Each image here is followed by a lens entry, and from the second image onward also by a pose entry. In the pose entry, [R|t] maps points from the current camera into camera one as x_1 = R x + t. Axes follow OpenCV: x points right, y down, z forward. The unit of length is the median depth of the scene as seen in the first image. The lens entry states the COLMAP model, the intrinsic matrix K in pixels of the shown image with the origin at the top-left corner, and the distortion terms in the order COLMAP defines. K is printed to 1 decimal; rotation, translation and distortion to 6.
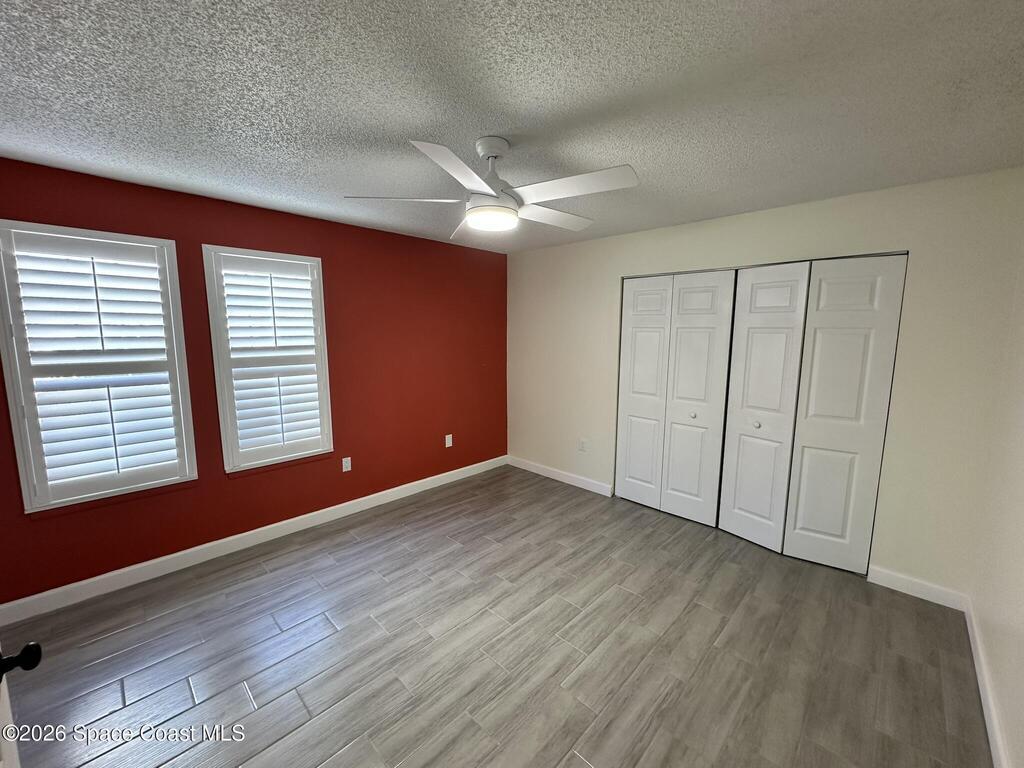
lens RADIAL K [[409.2, 0, 509.1], [0, 409.2, 384.2], [0, 0, 1]] dist [0.003113, -0.000040]
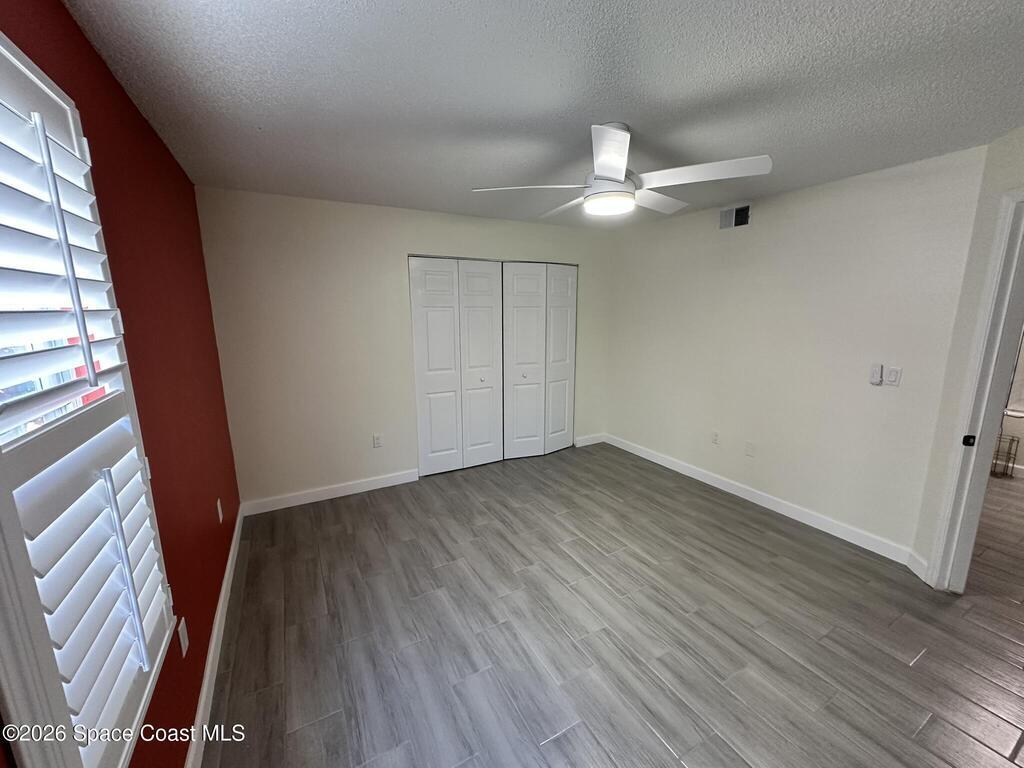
lens RADIAL K [[409.2, 0, 511.0], [0, 409.2, 384.4], [0, 0, 1]] dist [0.003113, -0.000040]
pose [[0.284228, -0.183317, 0.941068, -0.851498], [0.131340, 0.979742, 0.151182, -0.104172], [-0.949718, 0.080630, 0.302546, 0.693819]]
